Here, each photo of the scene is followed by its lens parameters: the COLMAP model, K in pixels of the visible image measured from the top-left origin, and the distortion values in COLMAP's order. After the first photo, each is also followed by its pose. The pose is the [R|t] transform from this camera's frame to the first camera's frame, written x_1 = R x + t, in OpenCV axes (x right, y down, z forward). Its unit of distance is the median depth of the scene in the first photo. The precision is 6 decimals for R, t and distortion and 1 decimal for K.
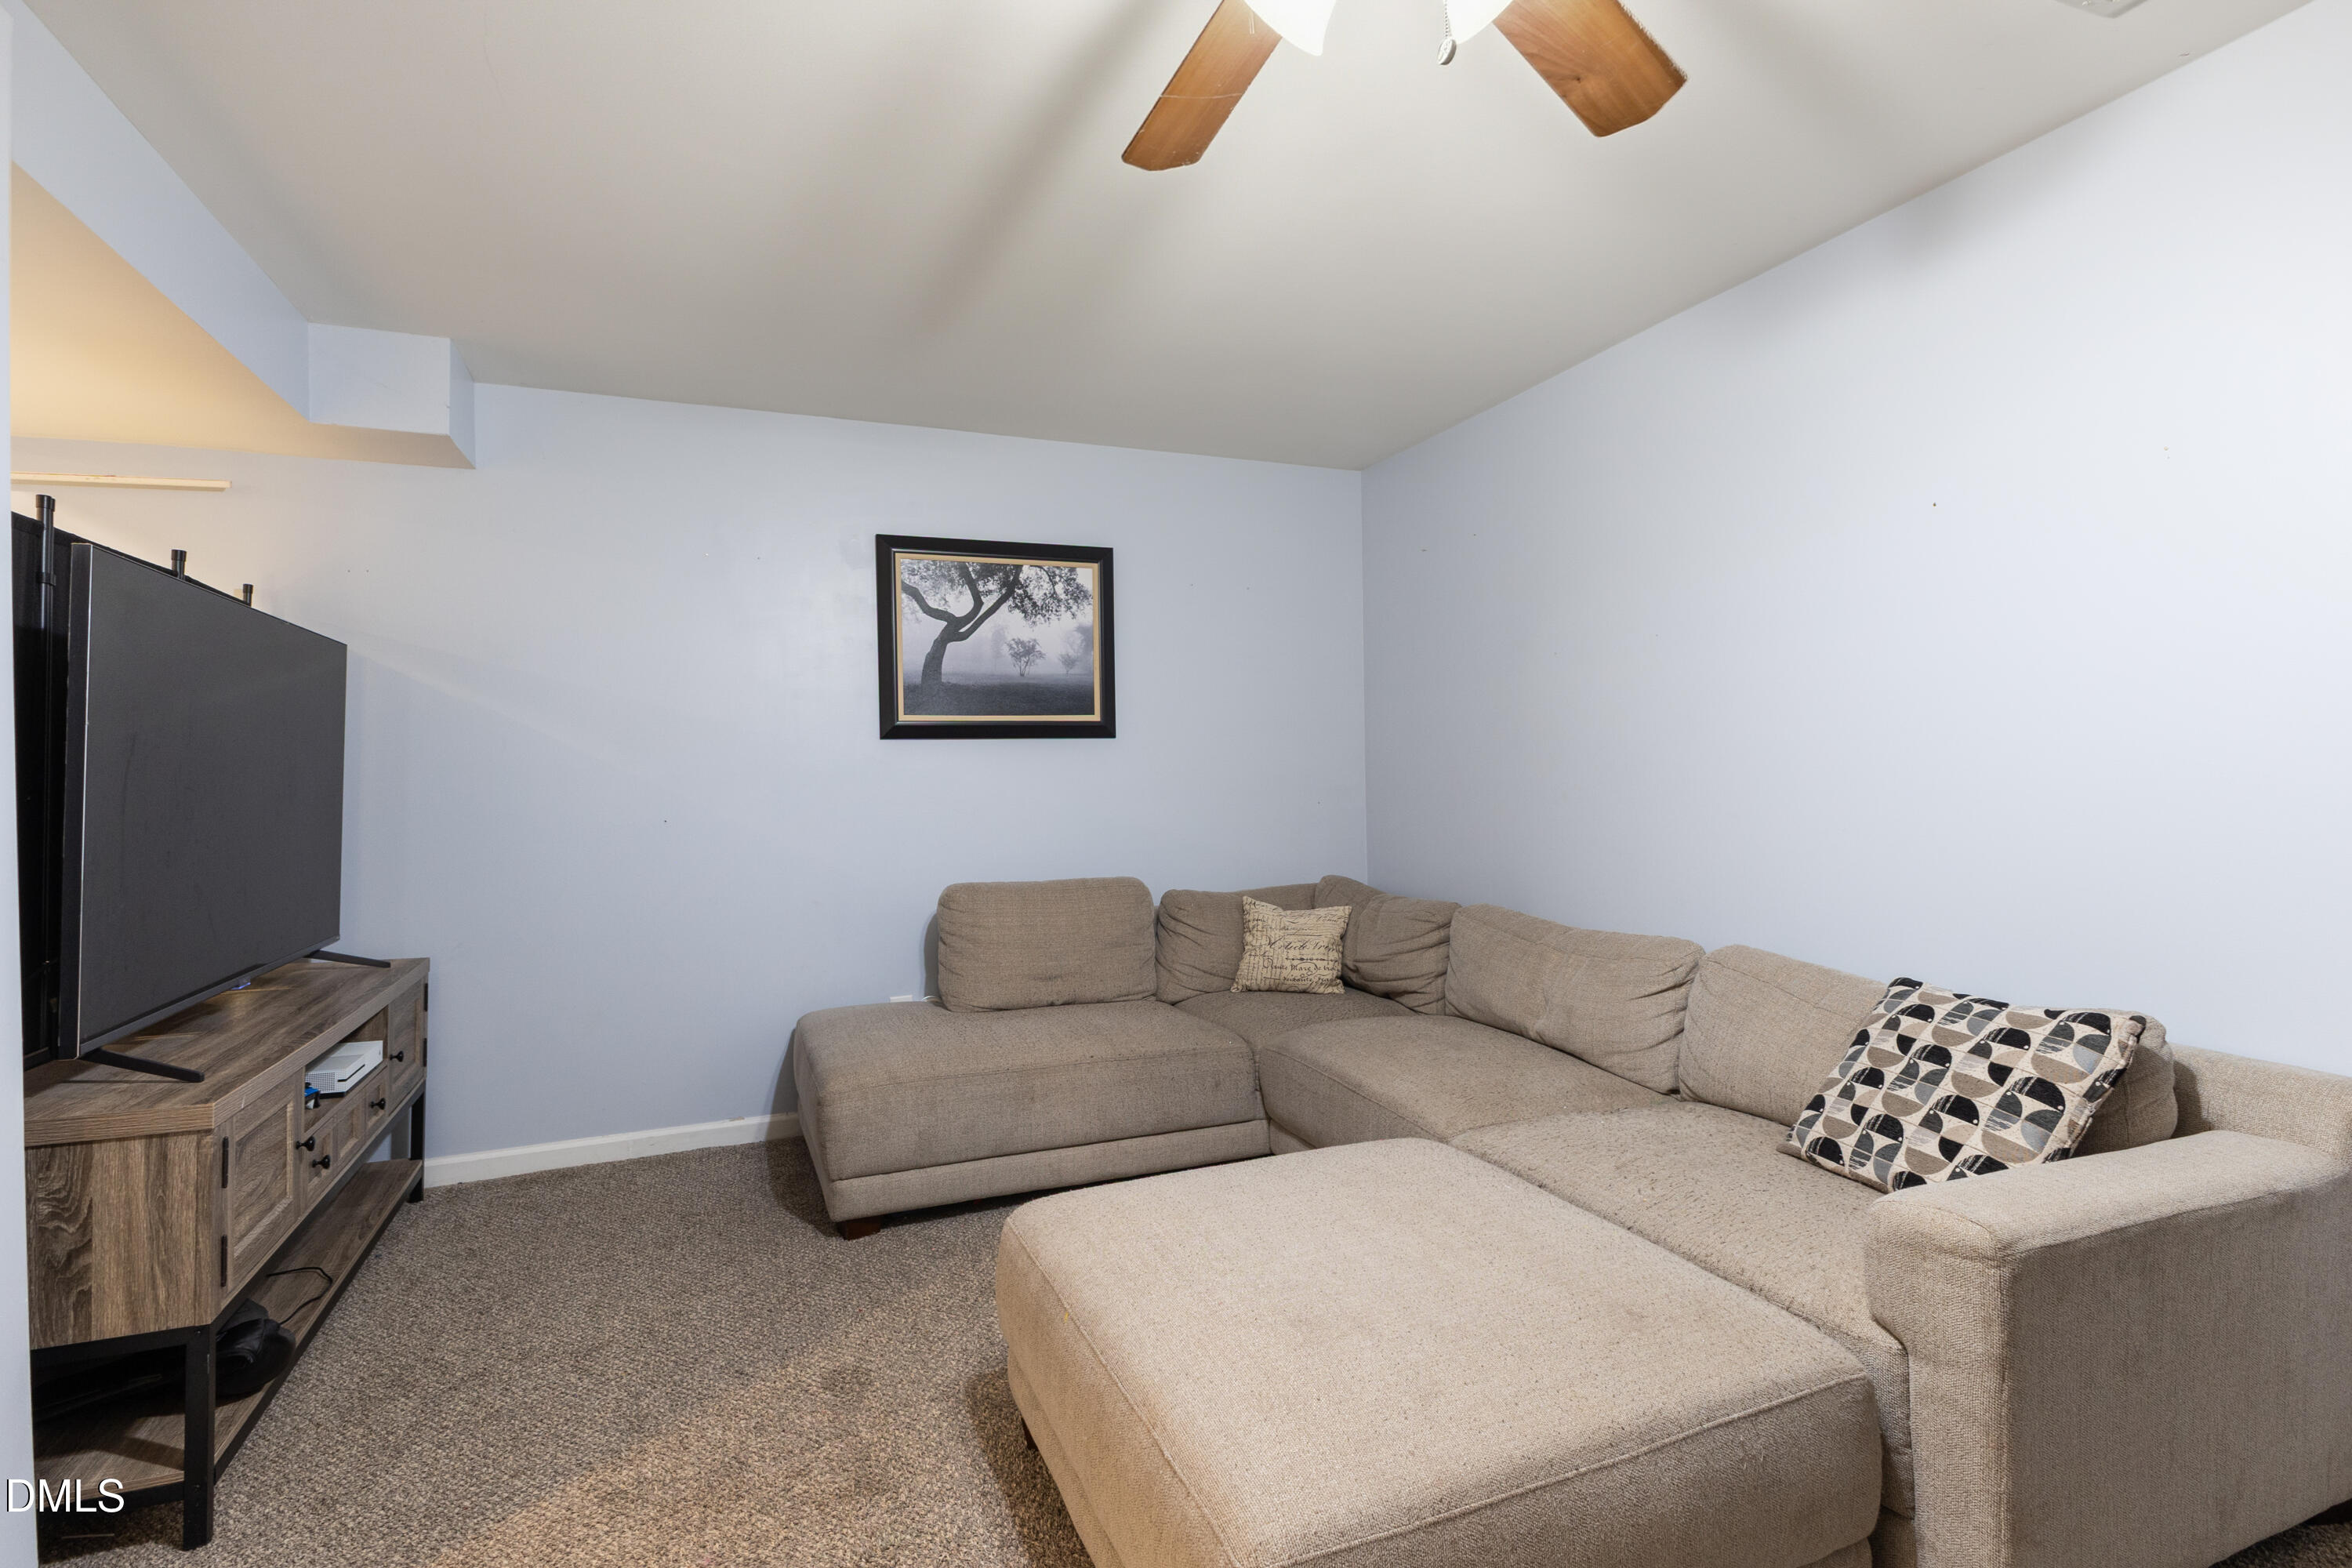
lens RADIAL K [[1103.3, 0, 1182.3], [0, 1103.3, 780.0], [0, 0, 1]] dist [0.002953, 0.000347]
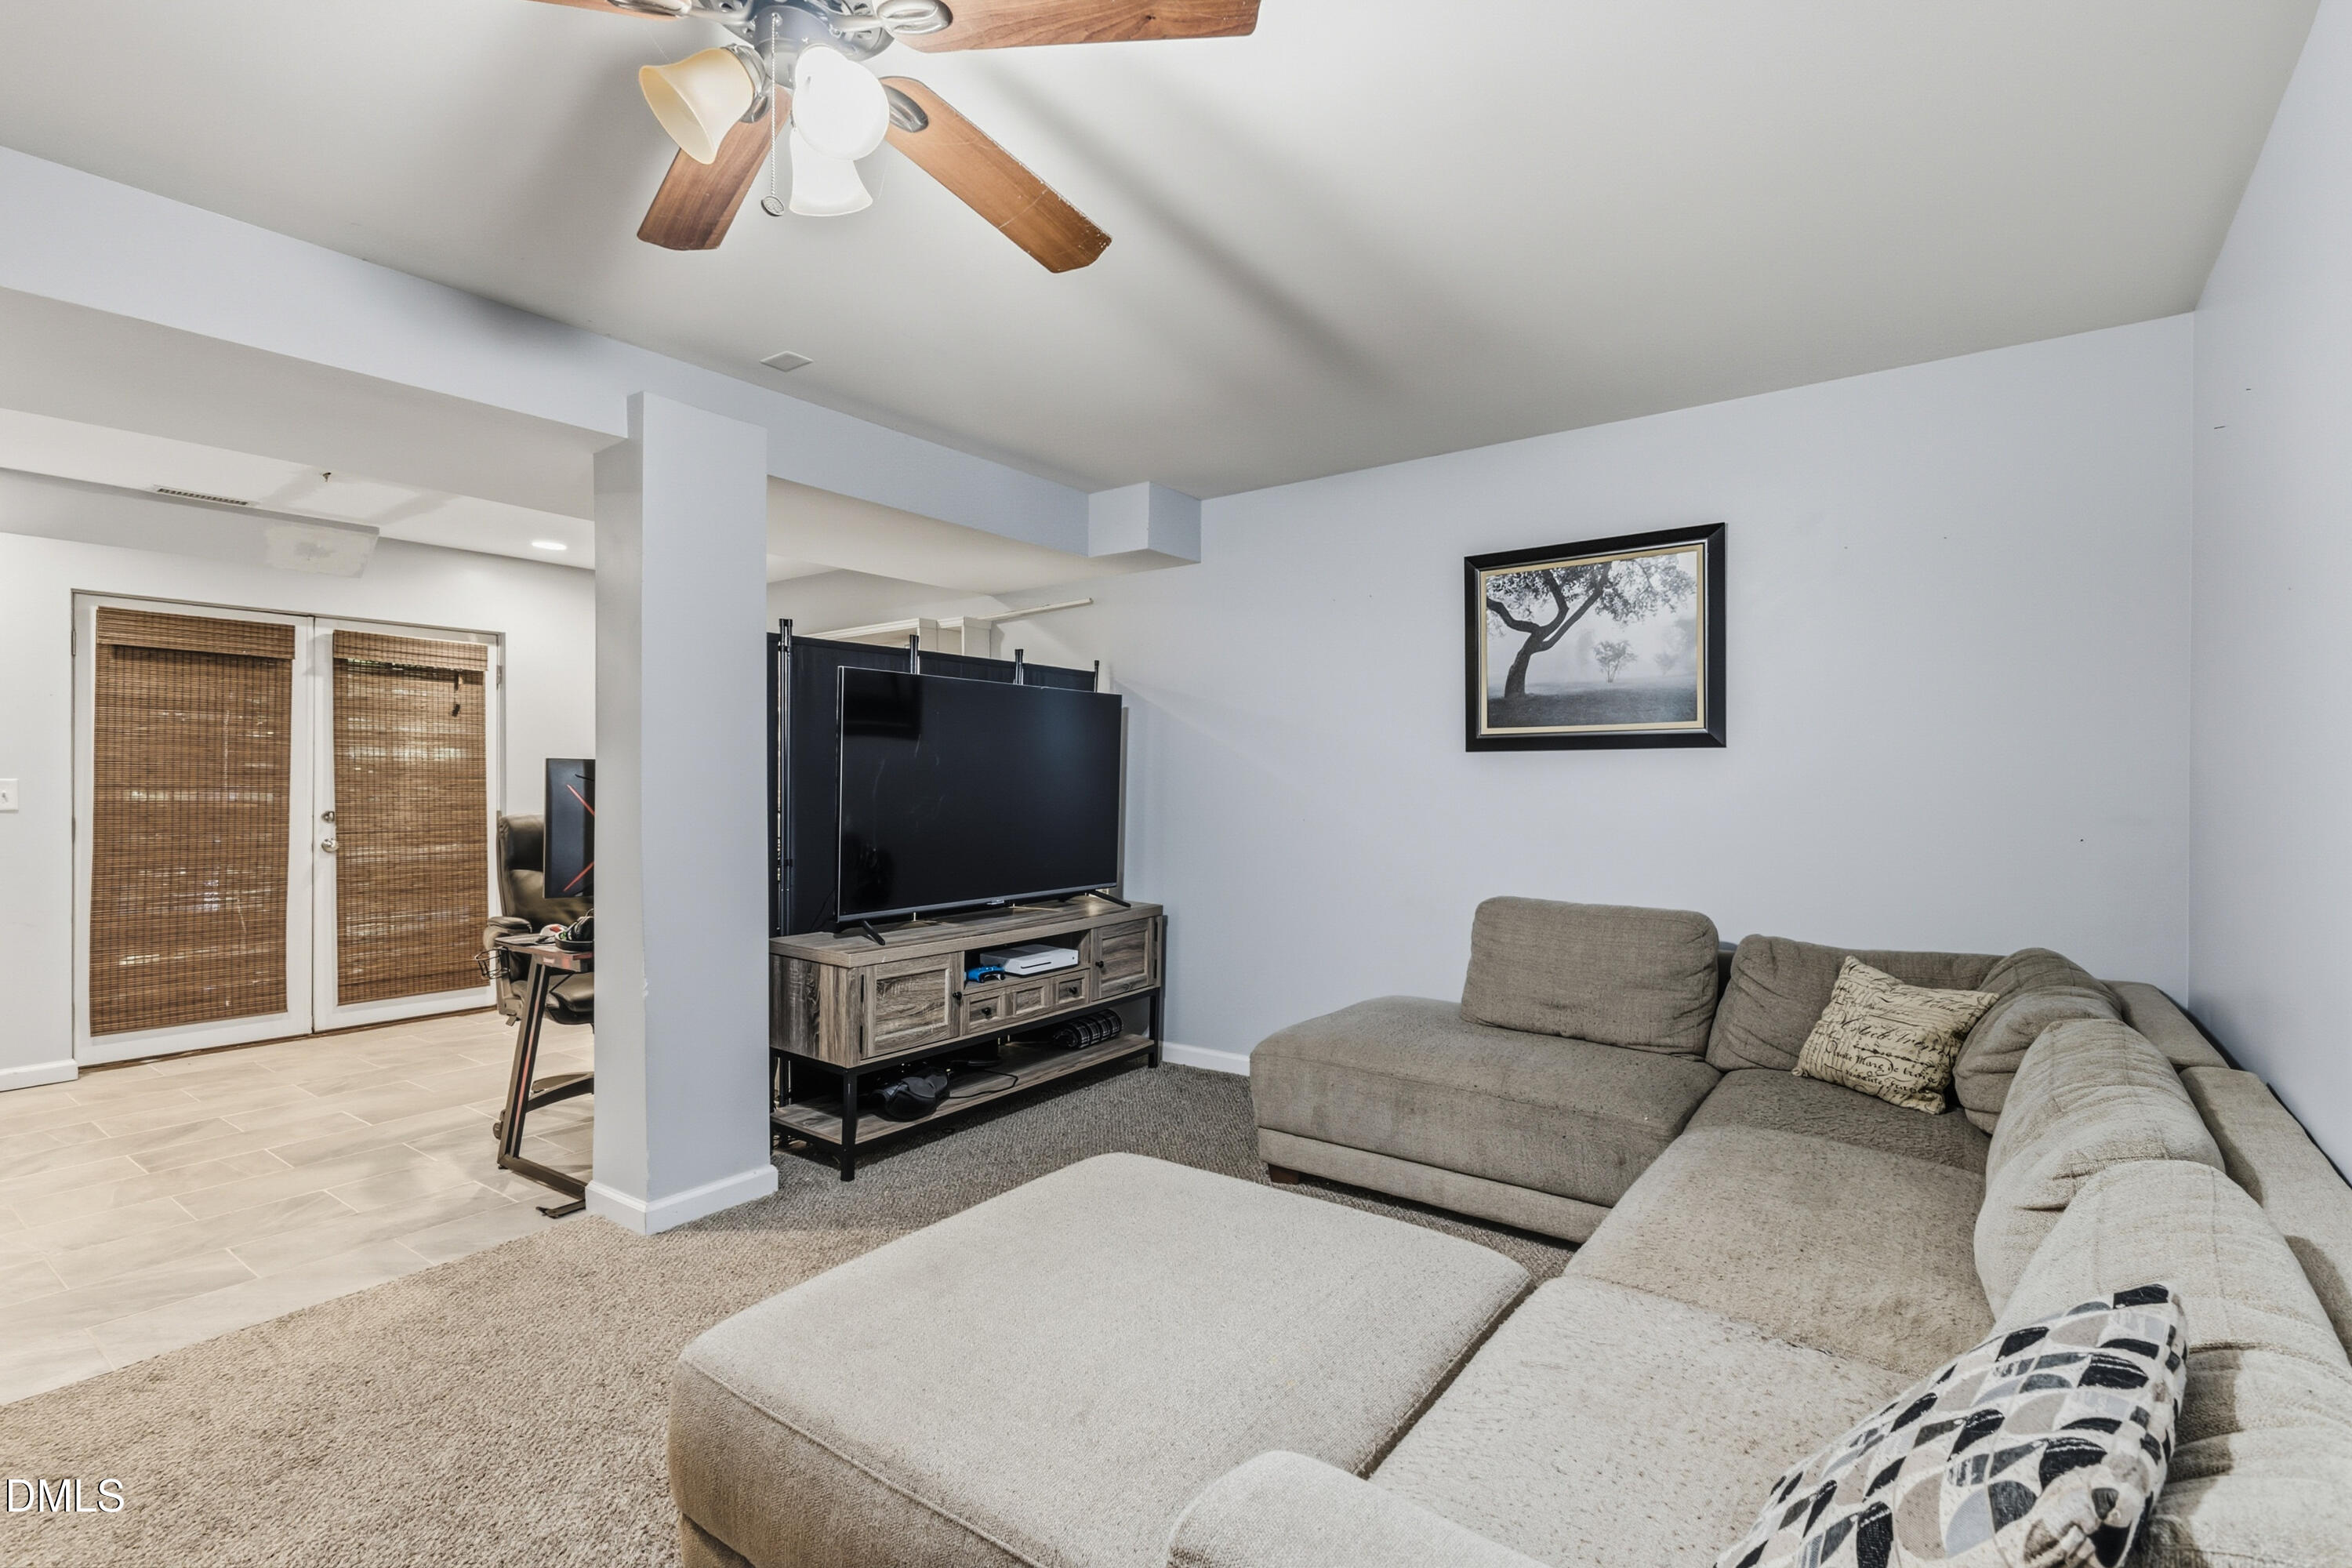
lens RADIAL K [[1079.2, 0, 1189.9], [0, 1079.2, 787.5], [0, 0, 1]] dist [-0.000217, -0.000295]
pose [[0.524118, 0.022831, -0.851340, 0.464427], [-0.013697, 0.999737, 0.018378, -0.018401], [0.851536, 0.002029, 0.524293, 0.237057]]
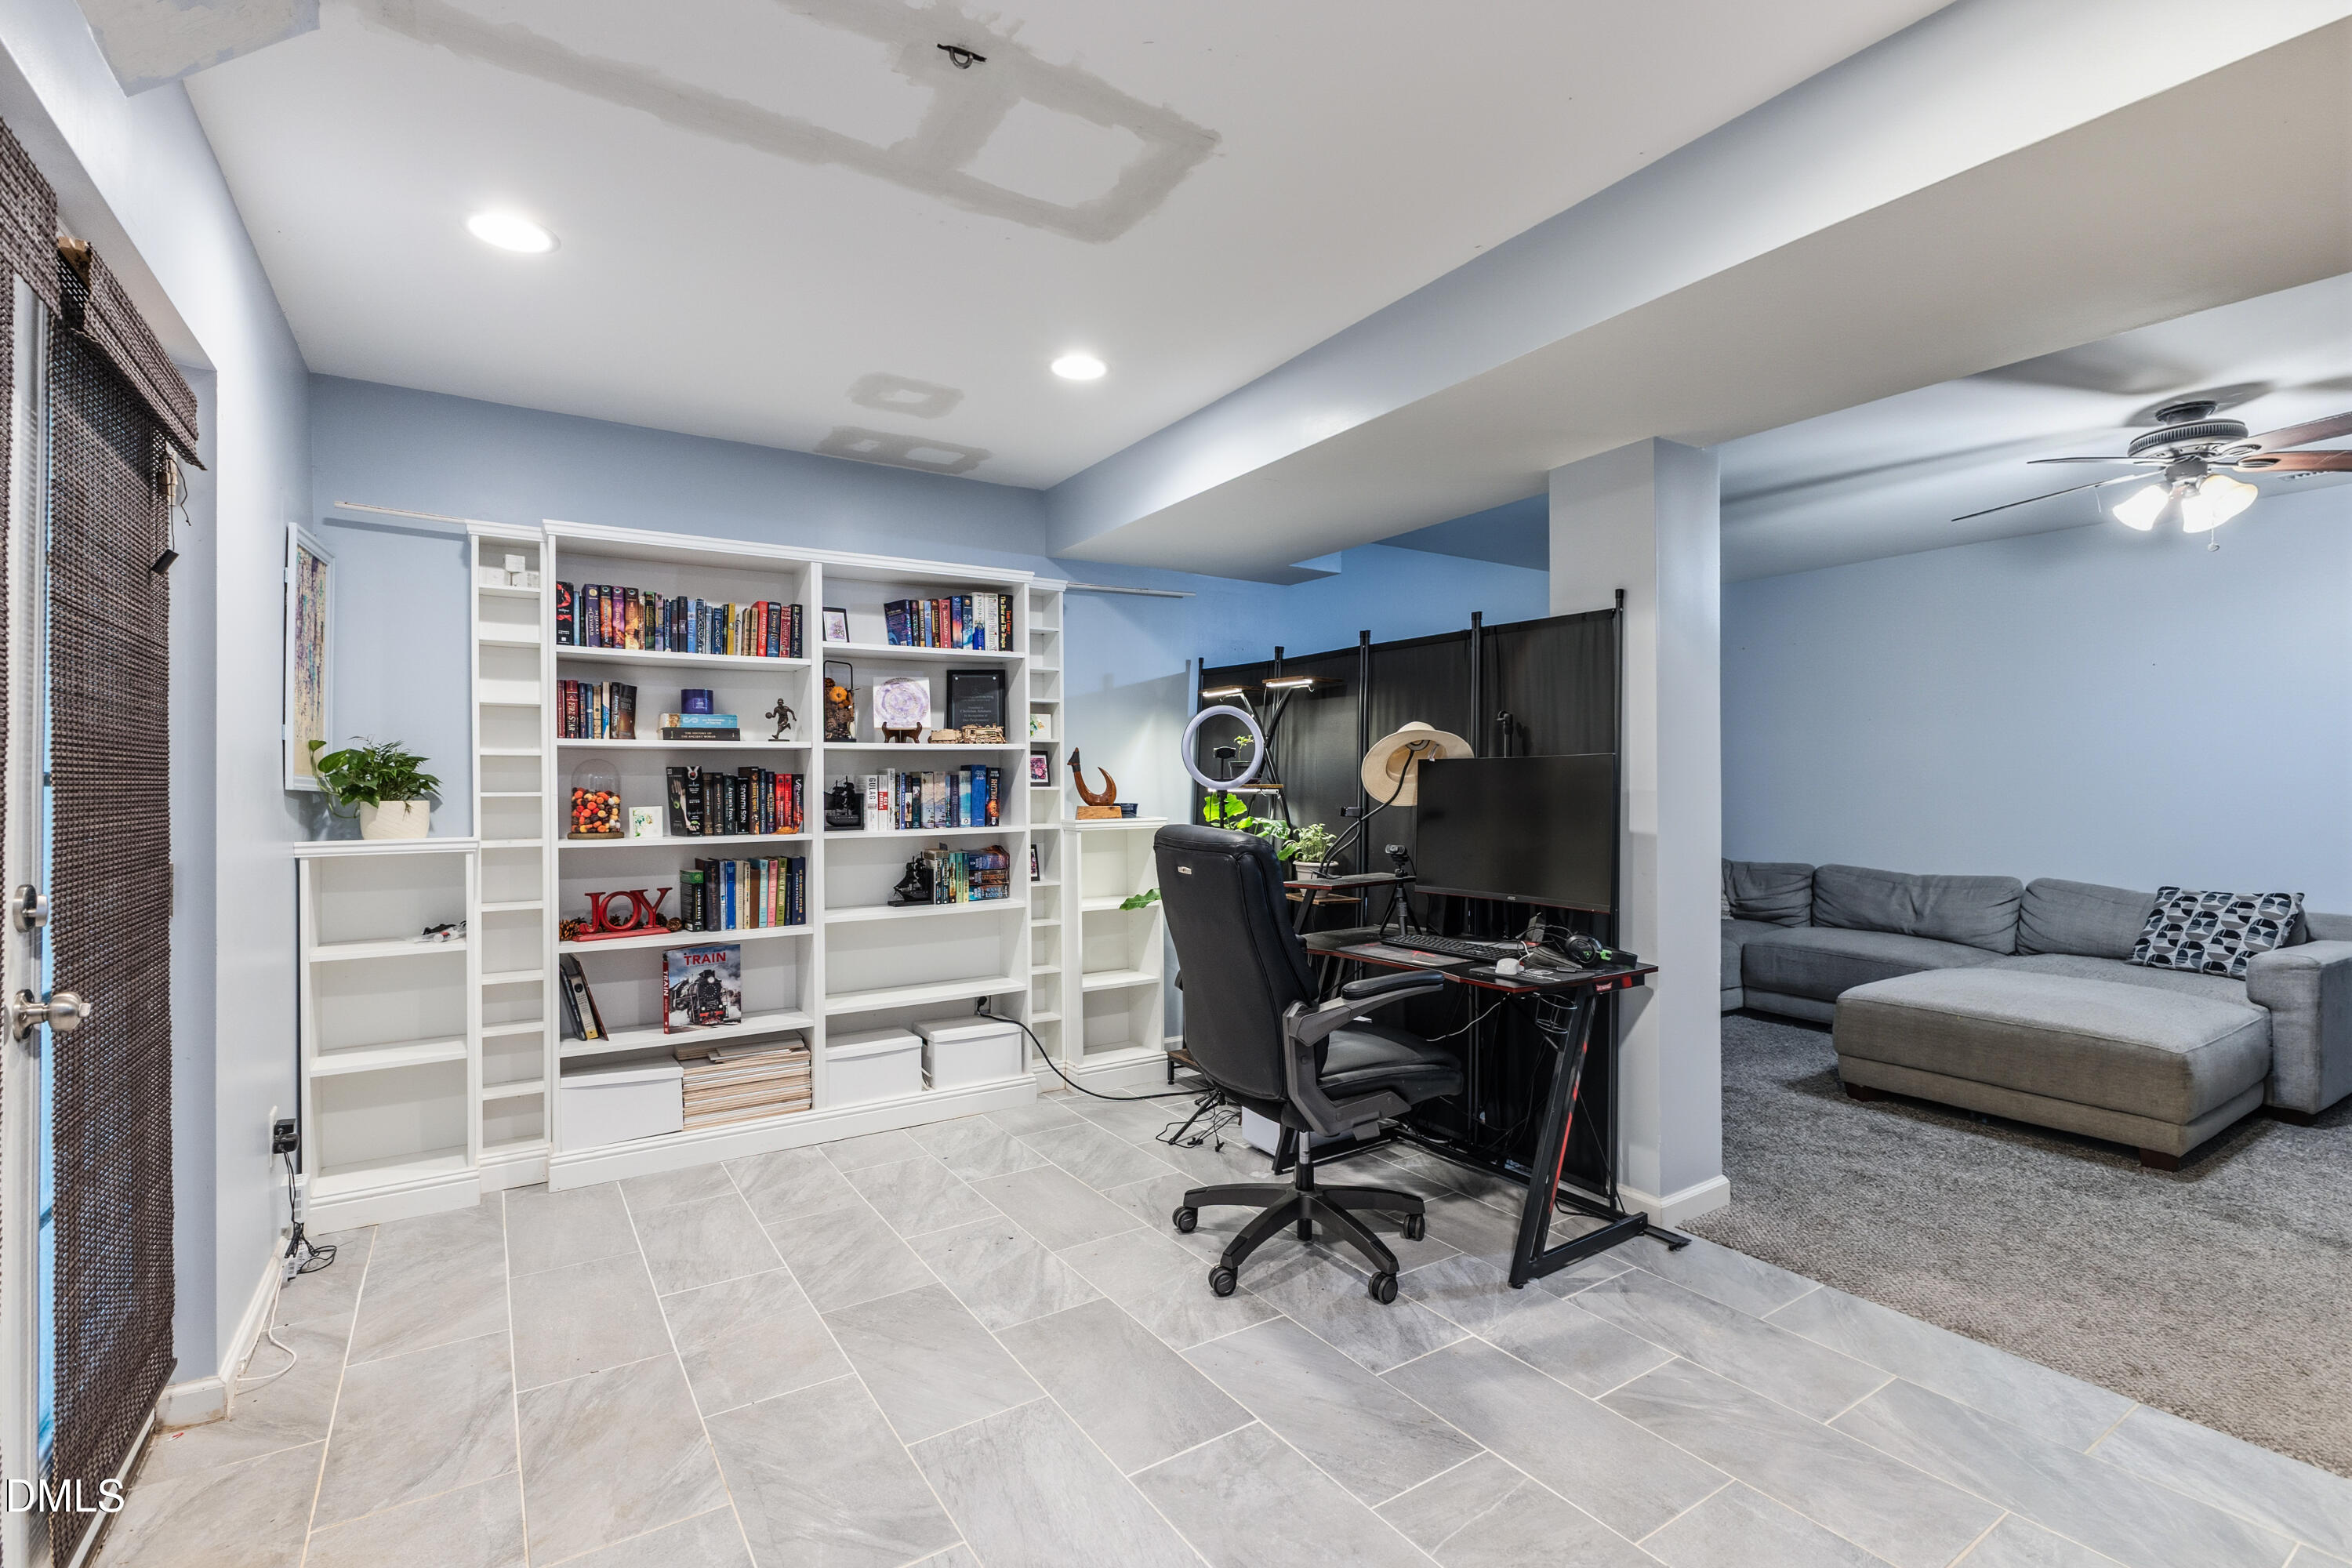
lens RADIAL K [[1079.2, 0, 1189.9], [0, 1079.2, 787.5], [0, 0, 1]] dist [-0.000217, -0.000295]
pose [[0.980309, 0.021752, 0.196268, -0.891004], [-0.021505, 0.999763, -0.003391, 0.017904], [-0.196296, -0.000896, 0.980544, -0.379631]]
